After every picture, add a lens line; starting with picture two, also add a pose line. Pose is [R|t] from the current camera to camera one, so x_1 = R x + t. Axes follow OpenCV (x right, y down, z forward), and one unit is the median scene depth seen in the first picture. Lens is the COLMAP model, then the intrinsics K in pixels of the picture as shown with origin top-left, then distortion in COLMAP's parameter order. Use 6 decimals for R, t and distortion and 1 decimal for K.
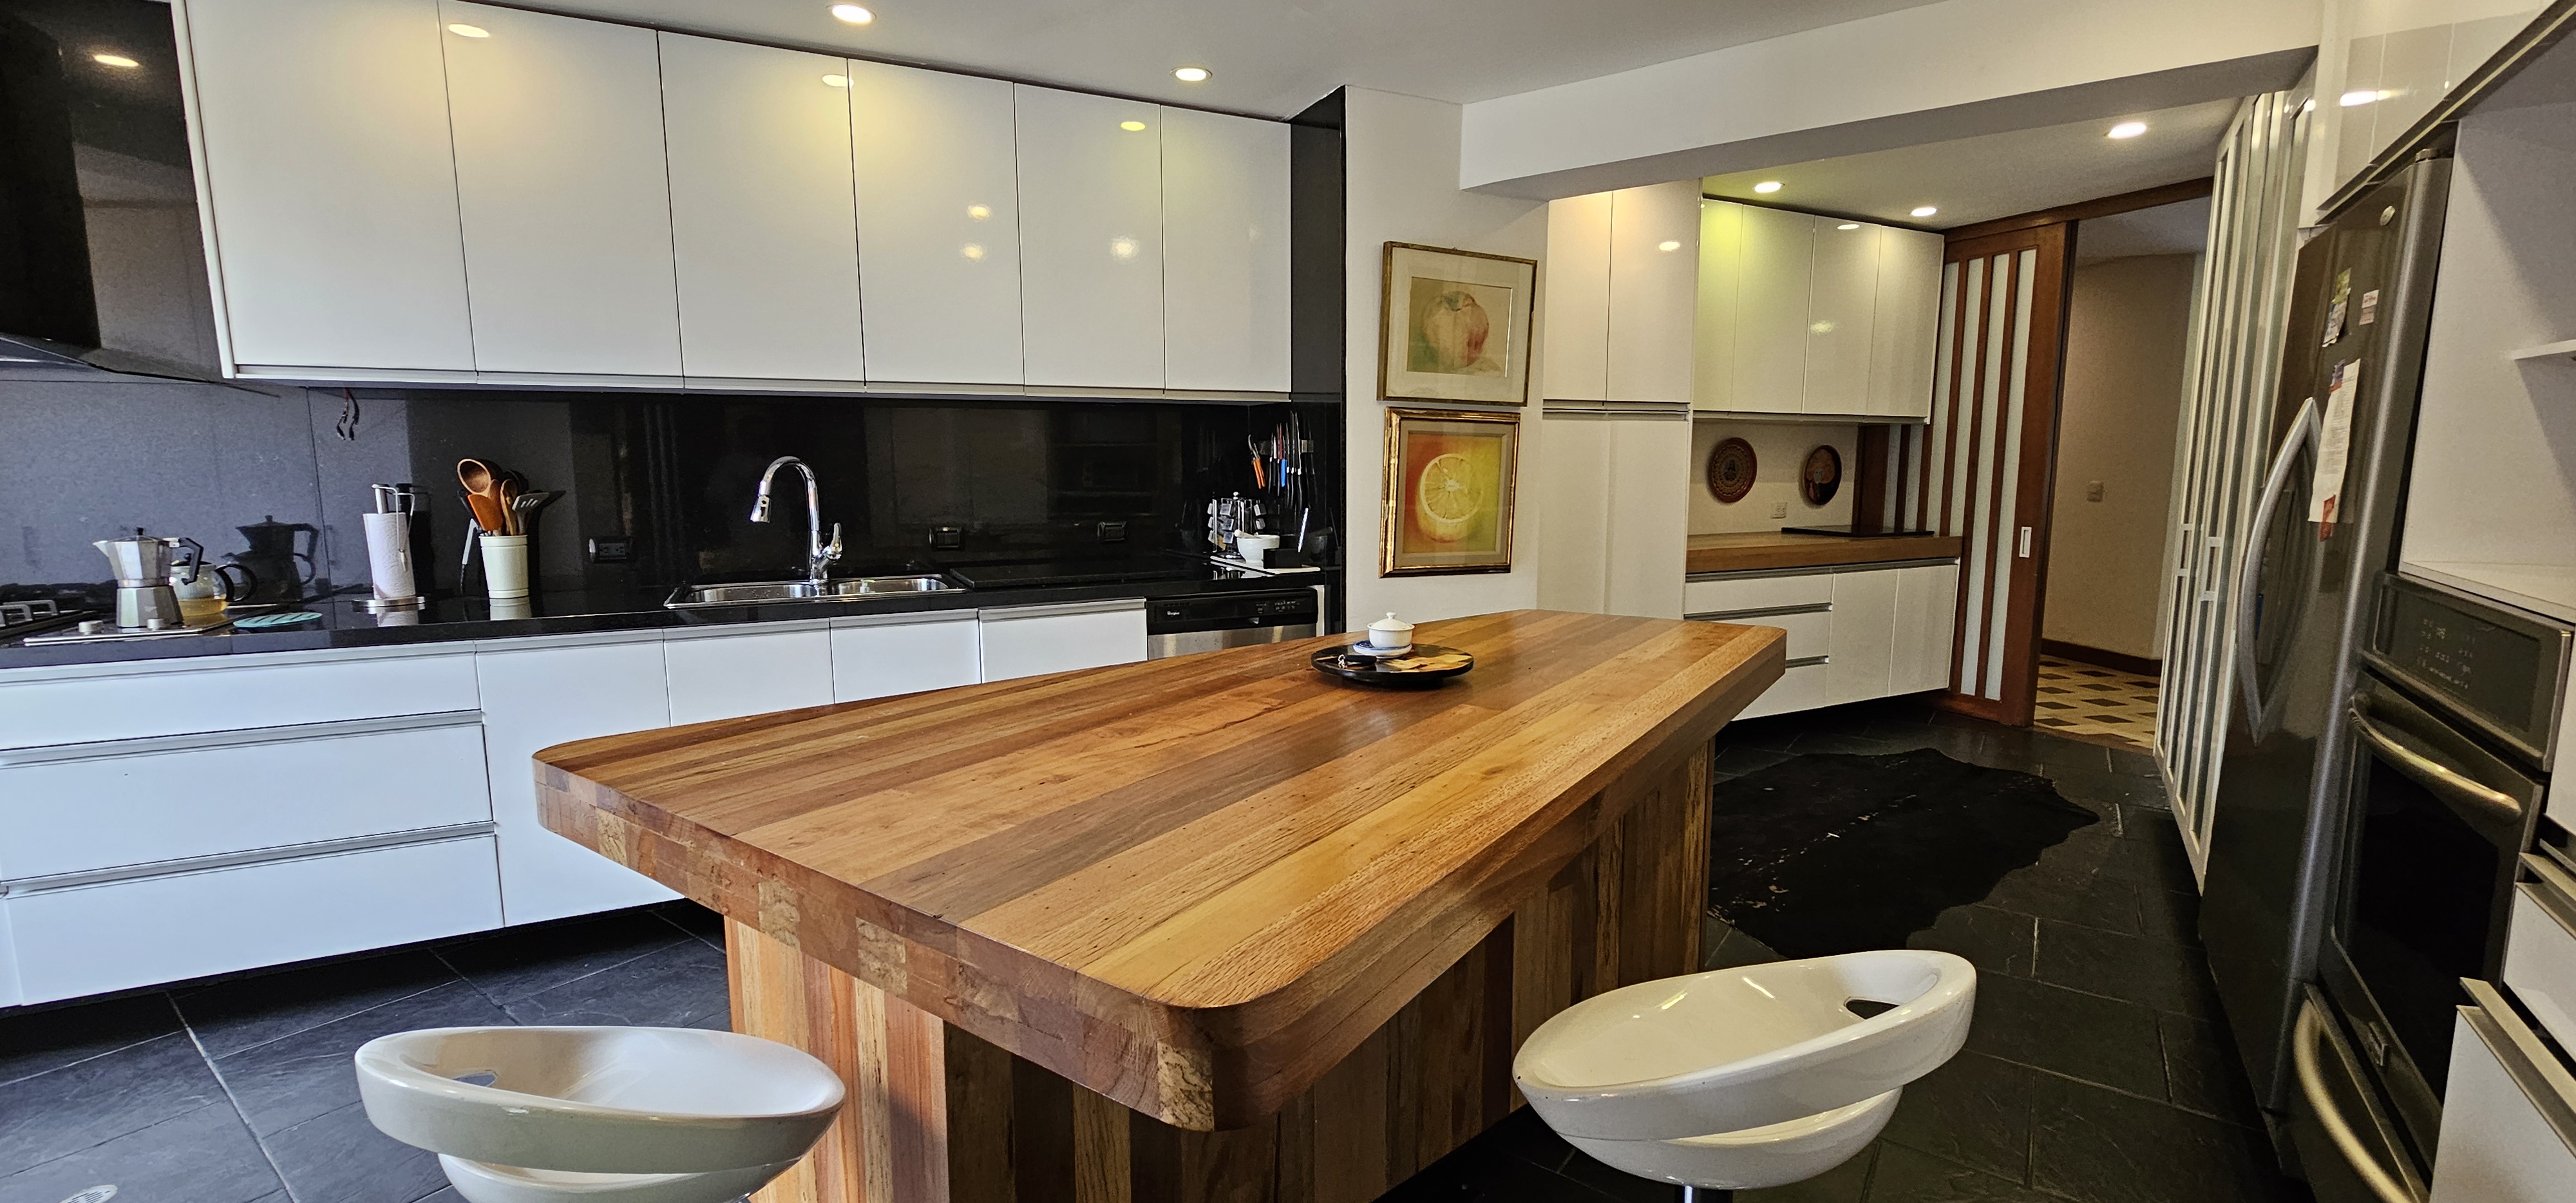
lens RADIAL K [[1051.3, 0, 1291.8], [0, 1051.3, 594.5], [0, 0, 1]] dist [-0.000003, 0.000251]
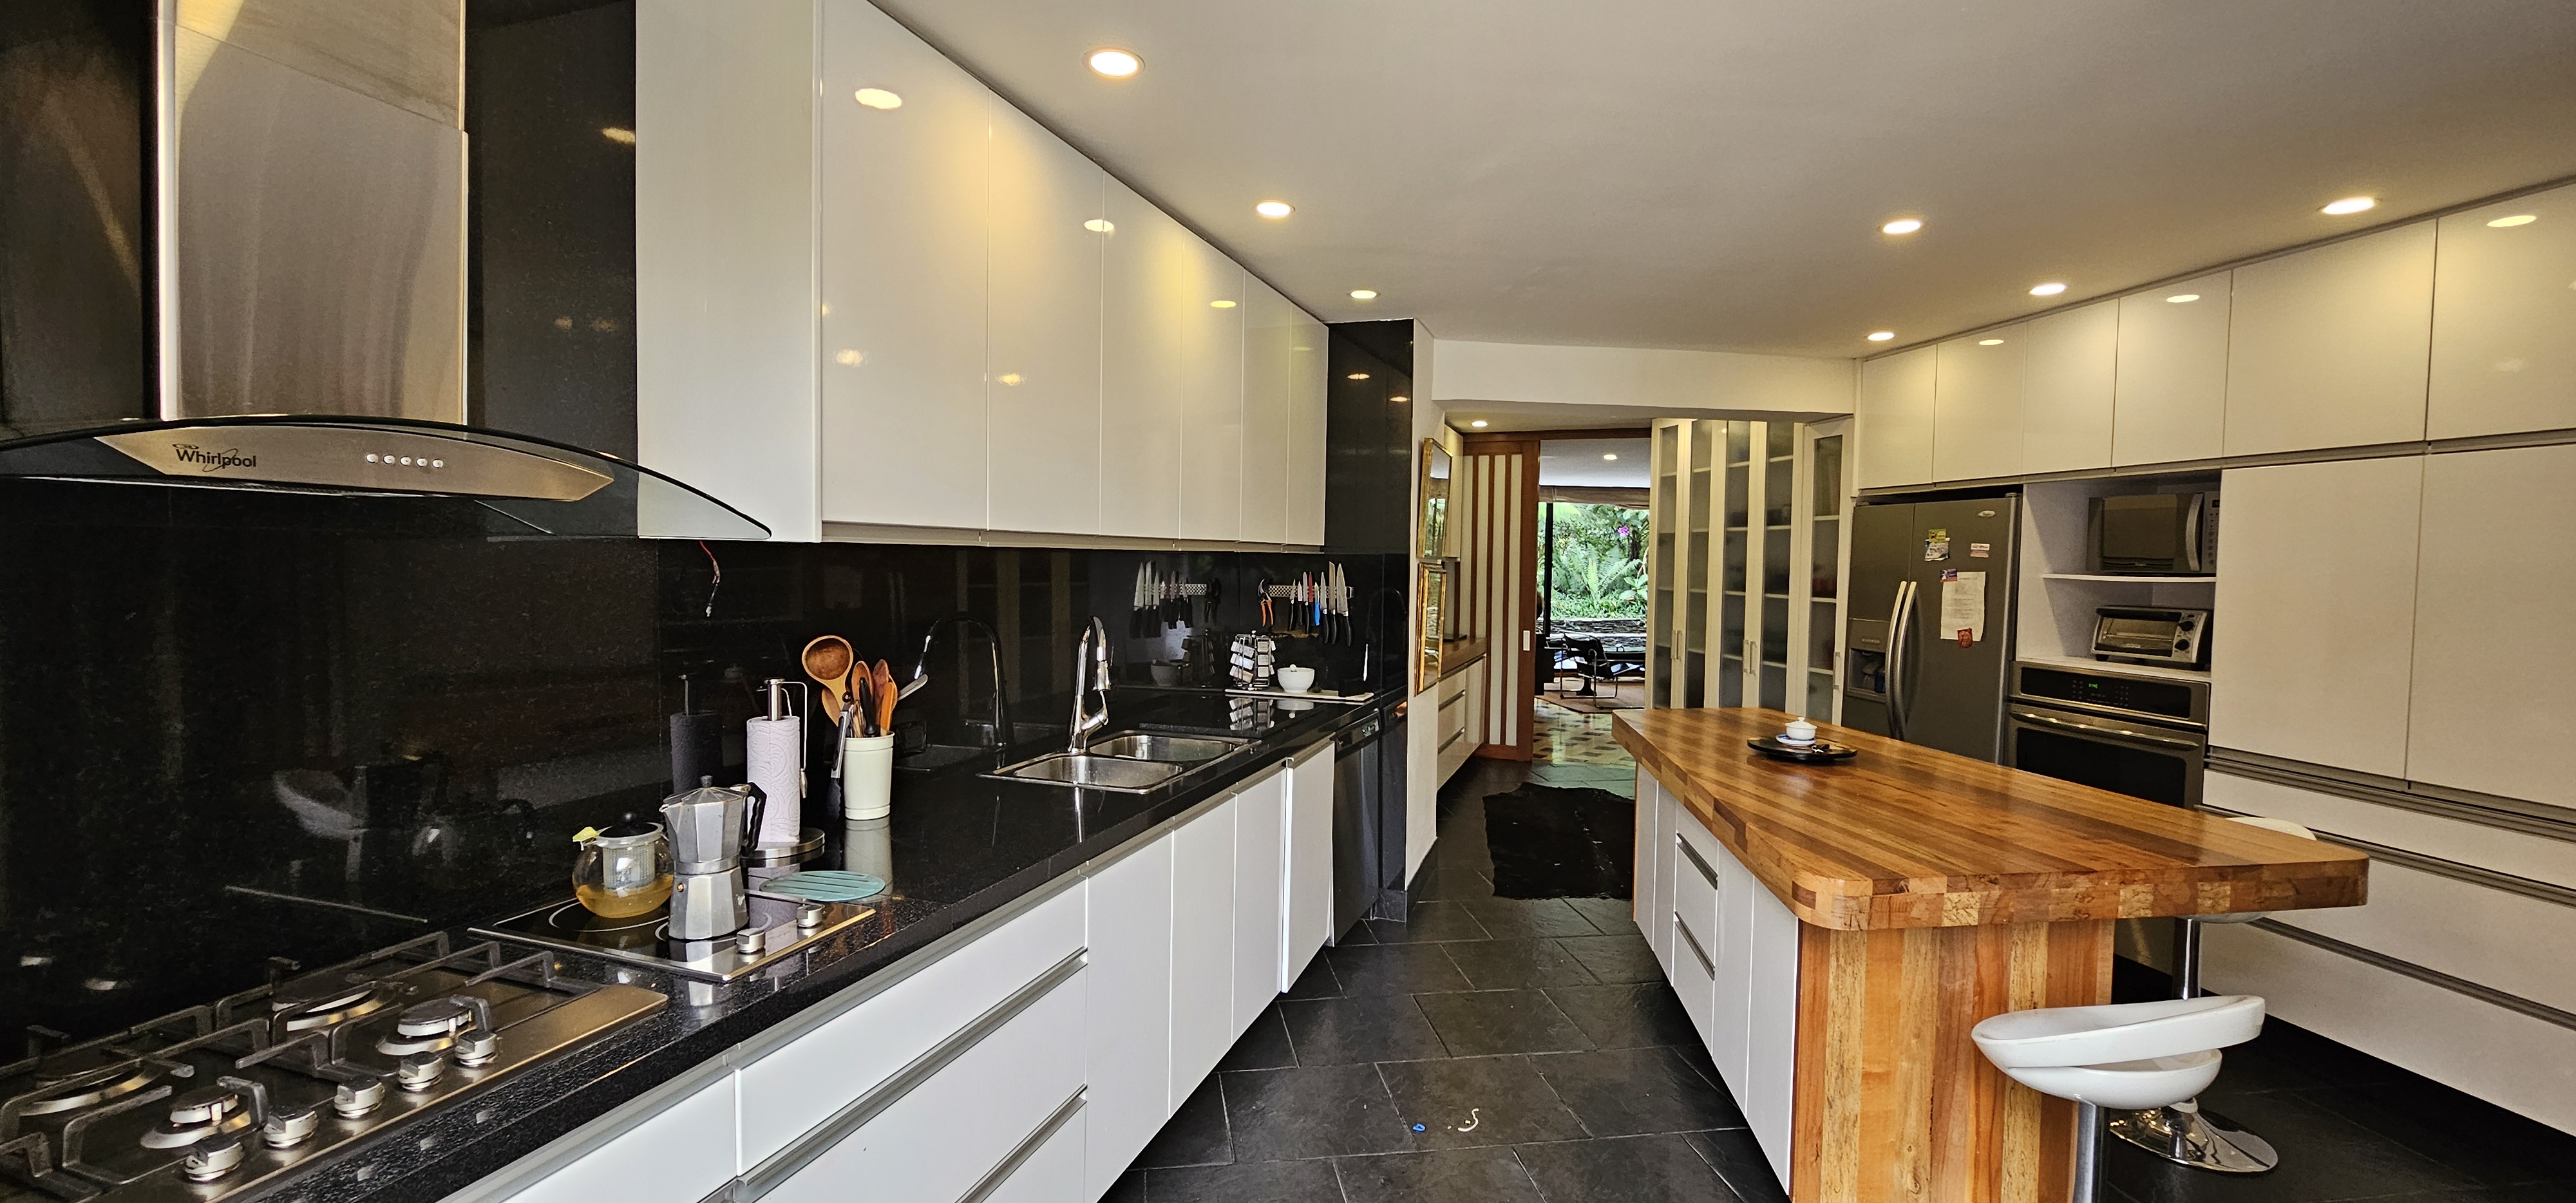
lens RADIAL K [[1051.3, 0, 1286.9], [0, 1051.3, 601.7], [0, 0, 1]] dist [-0.000003, 0.000251]
pose [[0.713369, -0.014993, 0.700628, -0.823760], [0.070034, 0.996291, -0.049987, -0.071082], [-0.697280, 0.084727, 0.711774, 0.189306]]
